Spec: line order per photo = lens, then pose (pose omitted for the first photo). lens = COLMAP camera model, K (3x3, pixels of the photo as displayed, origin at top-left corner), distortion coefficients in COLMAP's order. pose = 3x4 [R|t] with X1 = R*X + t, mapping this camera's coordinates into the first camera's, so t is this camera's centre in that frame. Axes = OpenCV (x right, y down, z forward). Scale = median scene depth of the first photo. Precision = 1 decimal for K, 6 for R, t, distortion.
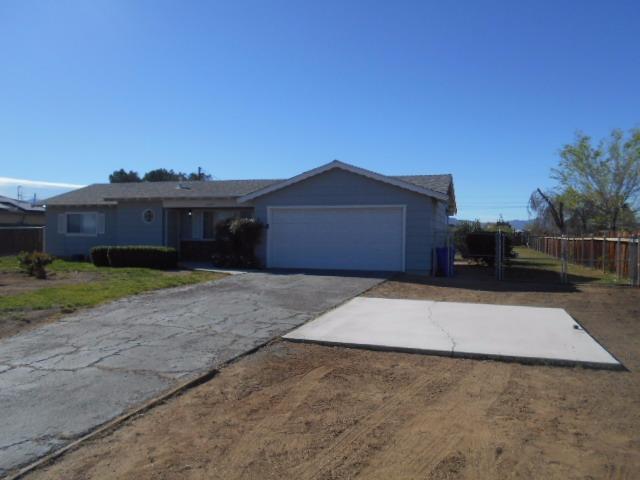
lens RADIAL K [[507.7, 0, 320.0], [0, 507.7, 240.0], [0, 0, 1]] dist [0.001365, 0.003197]
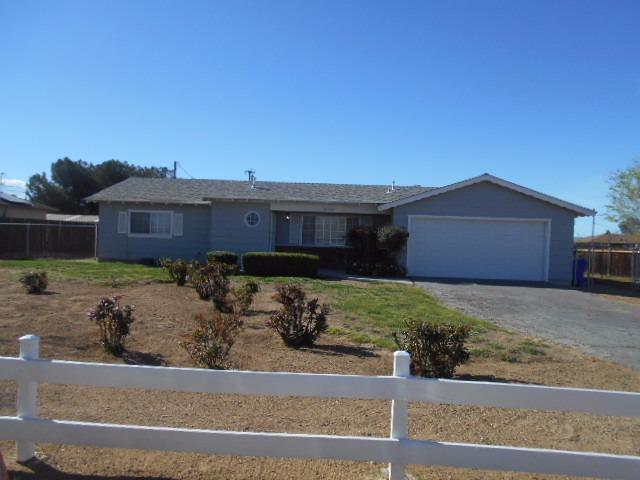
lens RADIAL K [[509.9, 0, 319.4], [0, 509.9, 271.1], [0, 0, 1]] dist [0.002515, 0.001343]
pose [[0.965459, 0.010655, 0.260337, -0.520726], [-0.025467, 0.998238, 0.053588, -0.005312], [-0.259307, -0.058367, 0.964030, 0.072043]]
